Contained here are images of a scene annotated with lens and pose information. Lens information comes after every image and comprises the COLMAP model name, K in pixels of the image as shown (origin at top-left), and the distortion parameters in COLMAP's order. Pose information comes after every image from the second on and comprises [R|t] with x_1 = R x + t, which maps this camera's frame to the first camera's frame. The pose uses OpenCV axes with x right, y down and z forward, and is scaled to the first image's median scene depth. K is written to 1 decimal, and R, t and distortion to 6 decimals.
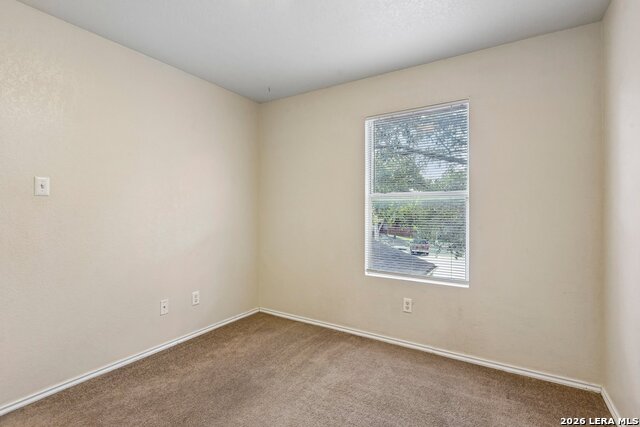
lens RADIAL K [[300.1, 0, 320.6], [0, 300.1, 211.4], [0, 0, 1]] dist [-0.002841, -0.000011]
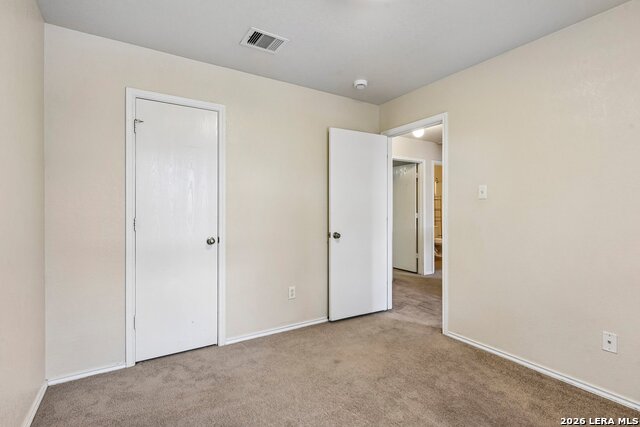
lens RADIAL K [[300.1, 0, 323.4], [0, 300.1, 214.3], [0, 0, 1]] dist [-0.002841, -0.000011]
pose [[-0.424773, 0.008744, -0.905258, 0.592019], [-0.006604, 0.999897, 0.012757, 0.002619], [0.905276, 0.011397, -0.424671, 0.914949]]
